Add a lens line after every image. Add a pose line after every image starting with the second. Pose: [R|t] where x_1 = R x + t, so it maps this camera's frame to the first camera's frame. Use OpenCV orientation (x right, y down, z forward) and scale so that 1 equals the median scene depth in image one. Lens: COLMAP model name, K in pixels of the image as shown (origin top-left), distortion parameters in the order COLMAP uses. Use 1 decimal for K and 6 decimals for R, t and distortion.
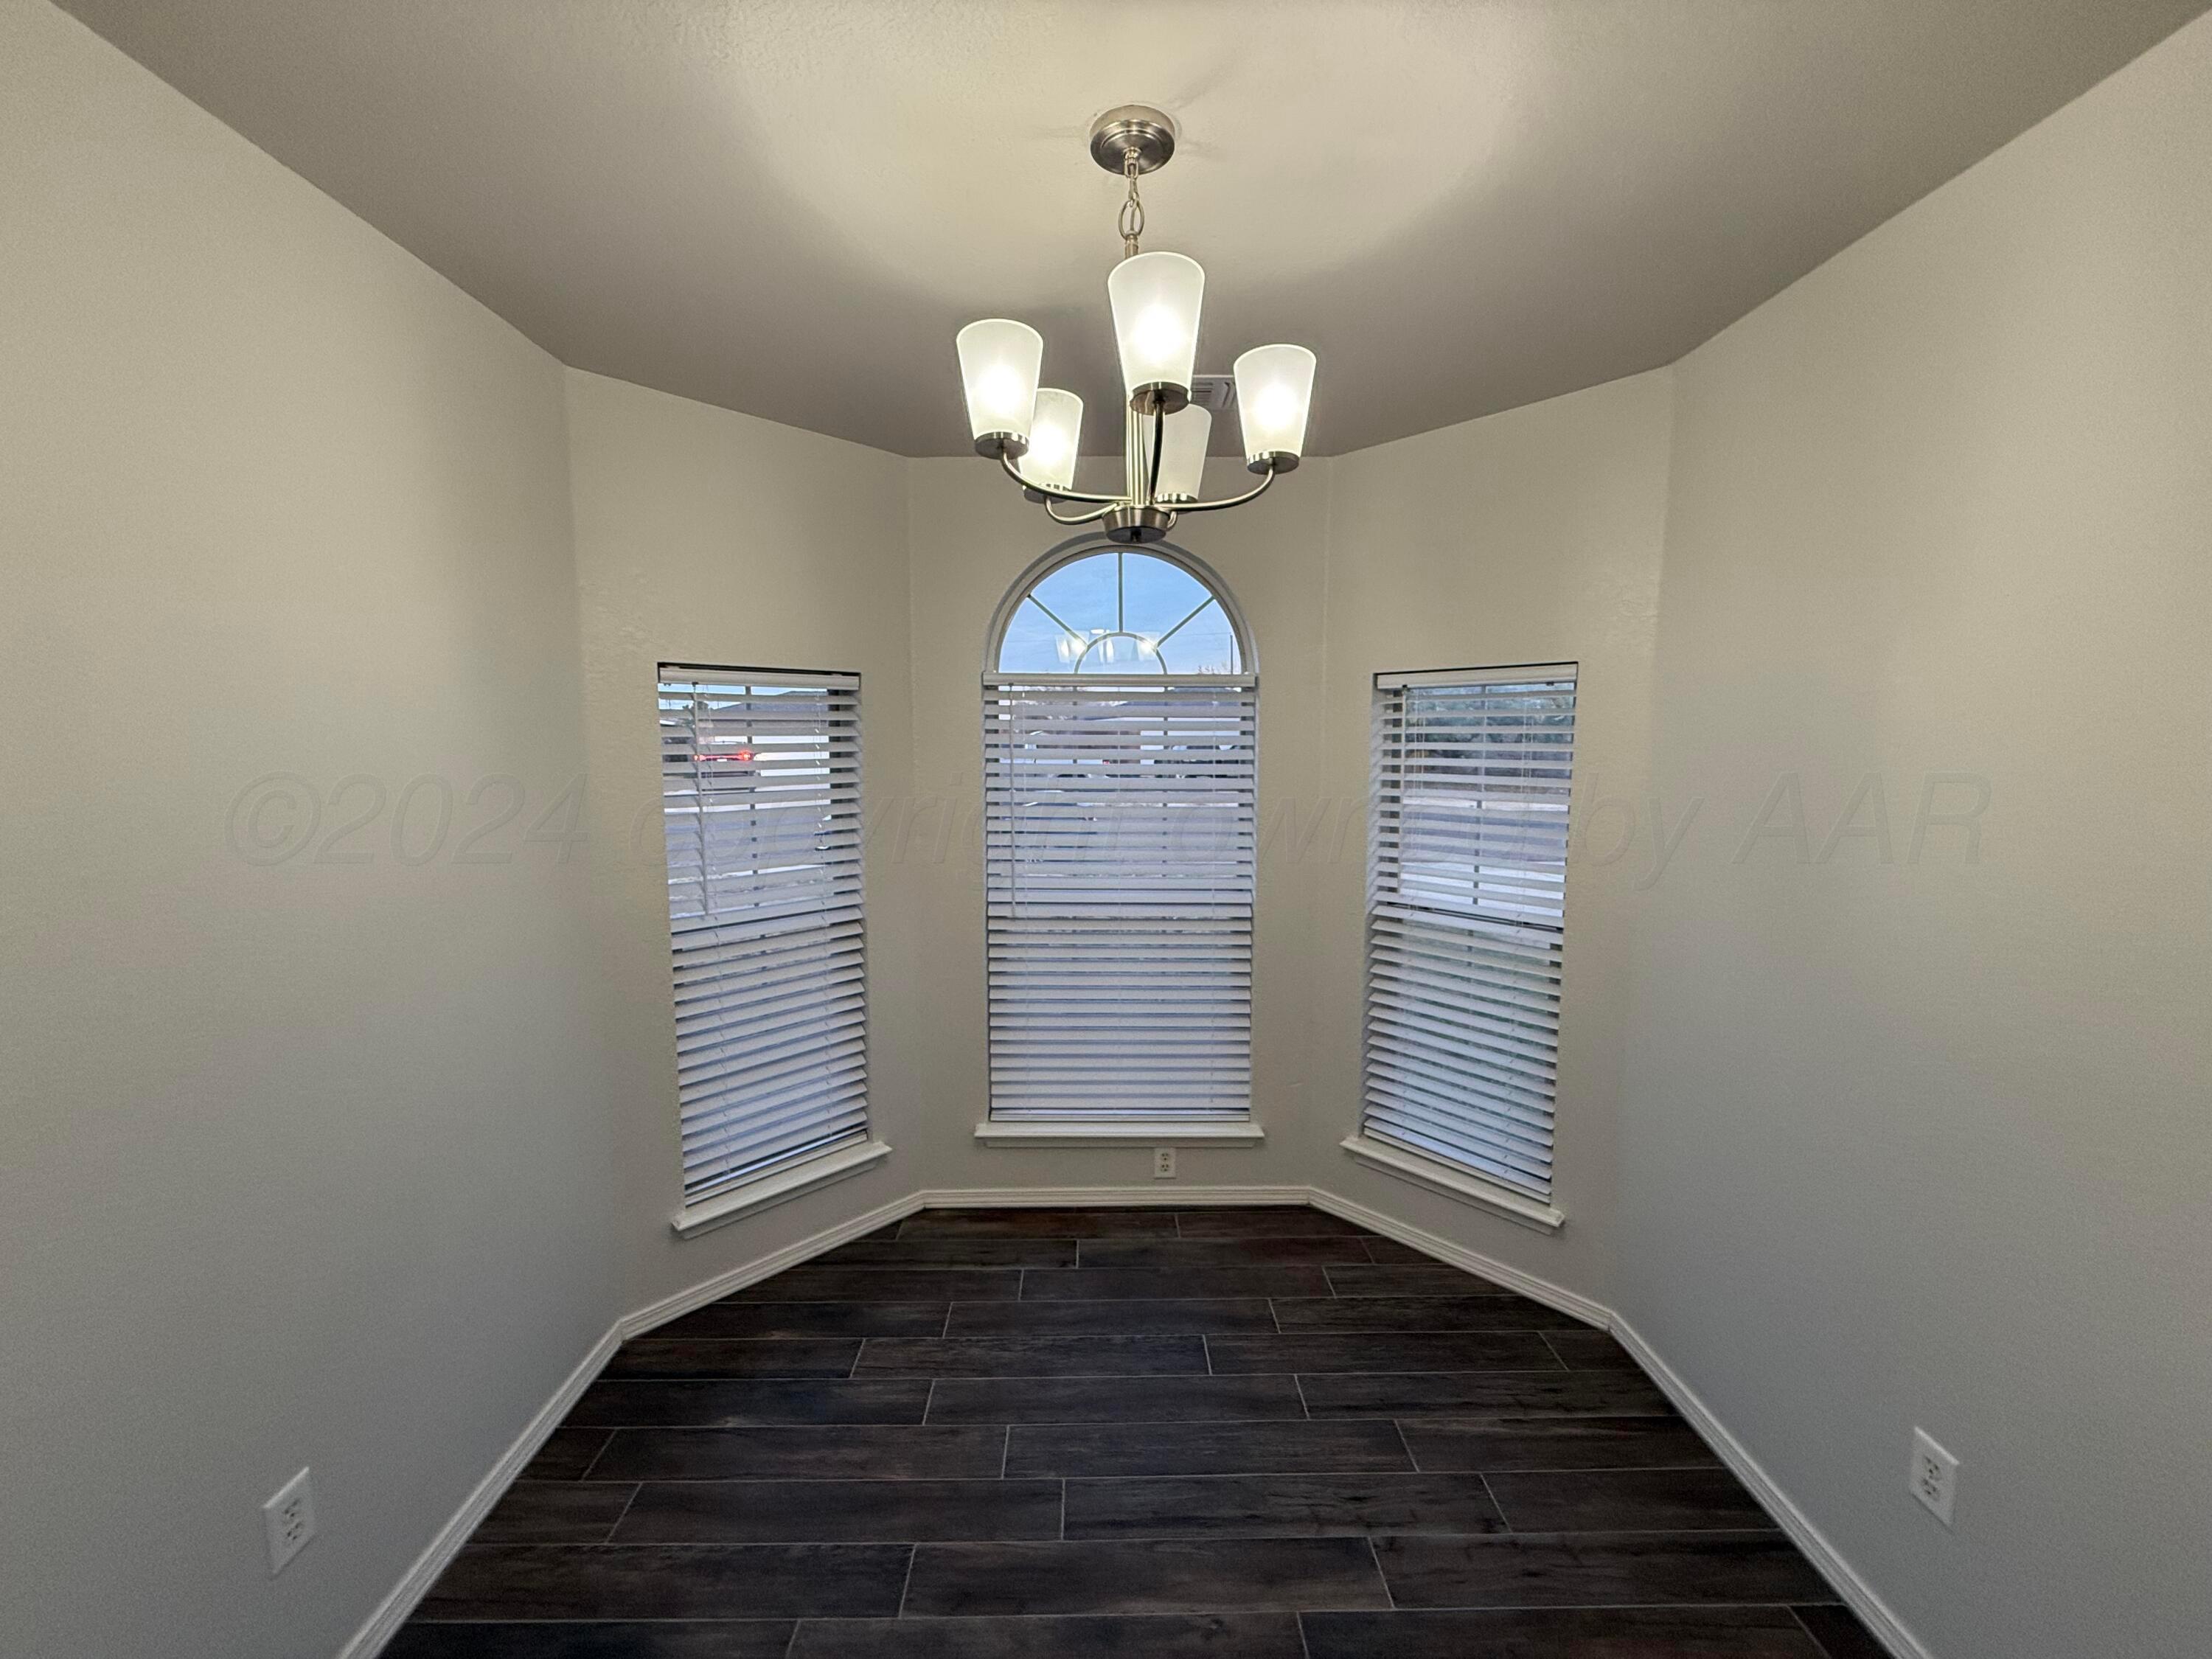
lens RADIAL K [[877.5, 0, 1102.0], [0, 877.5, 828.5], [0, 0, 1]] dist [0.000020, 0.000068]
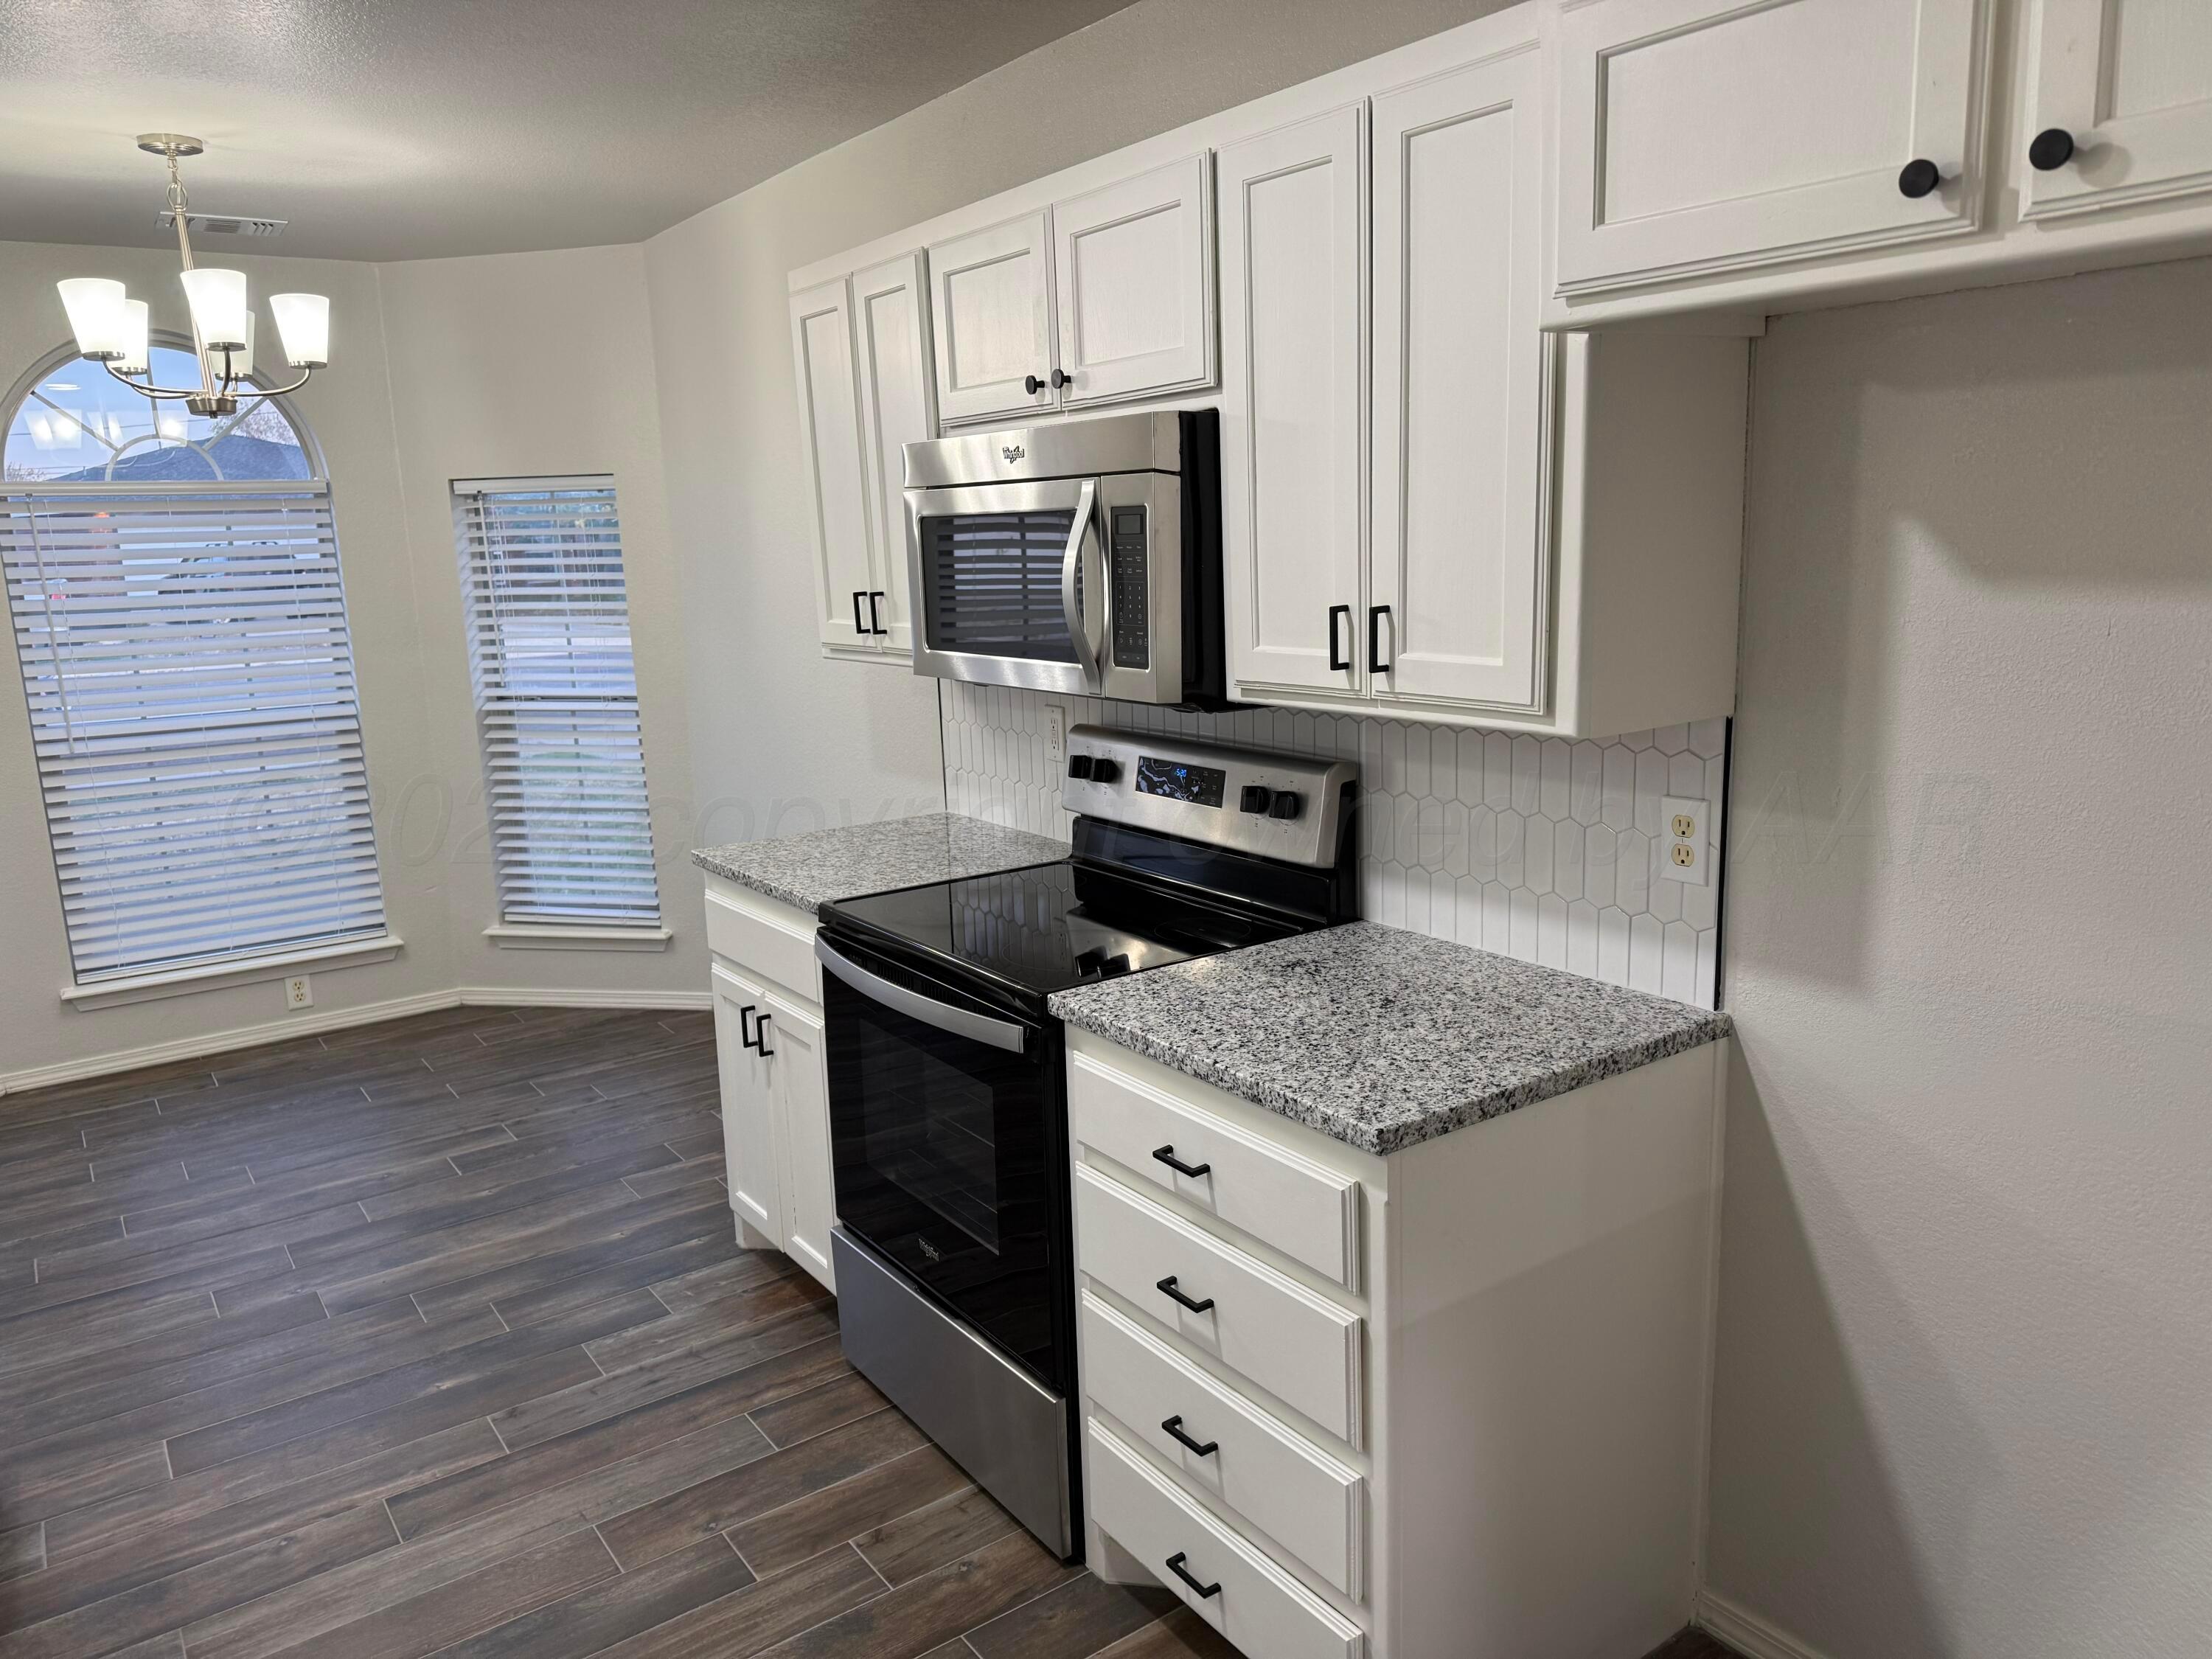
lens RADIAL K [[1553.8, 0, 1135.2], [0, 1553.8, 832.4], [0, 0, 1]] dist [0.001907, -0.015815]
pose [[0.811996, -0.139879, 0.566653, -0.136474], [0.090169, 0.989266, 0.114992, 0.101503], [-0.576656, -0.042278, 0.815893, -1.006125]]
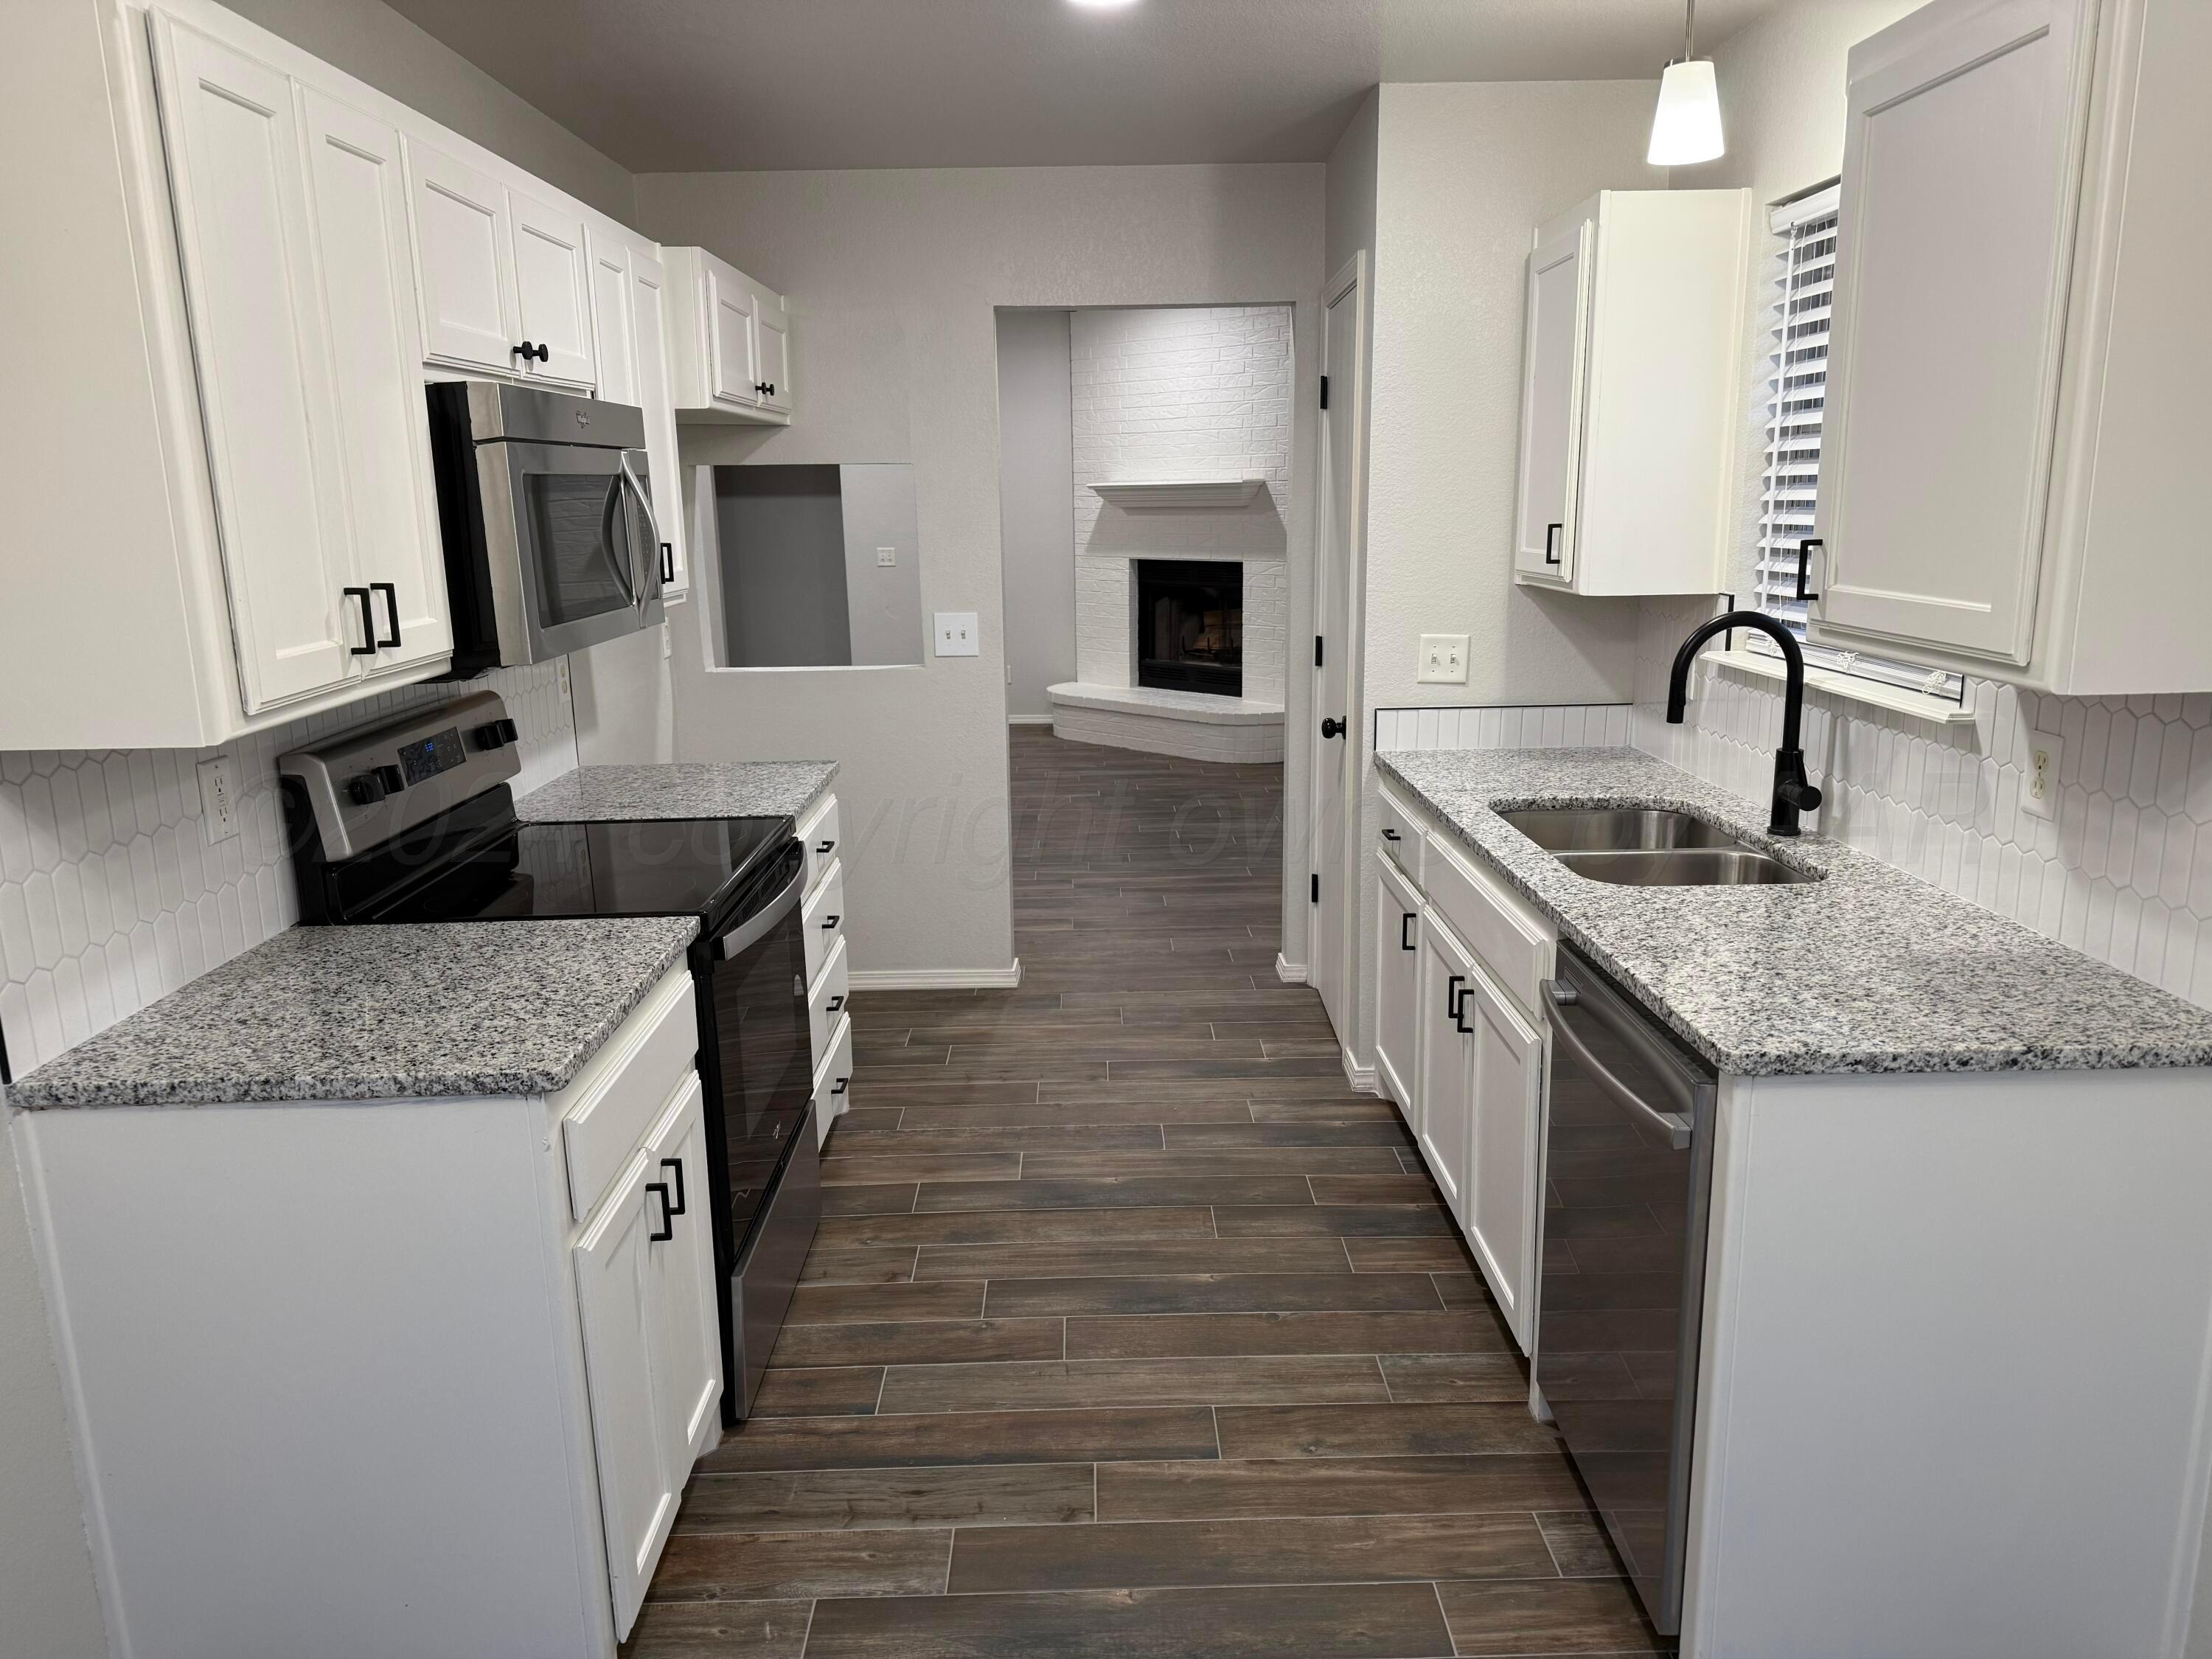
lens RADIAL K [[1548.5, 0, 1111.3], [0, 1548.5, 835.0], [0, 0, 1]] dist [0.141879, -0.206817]
pose [[-0.999770, 0.021382, -0.001424, 0.032074], [0.019787, 0.946615, 0.321760, -0.084735], [0.008228, 0.321657, -0.946820, 0.817151]]
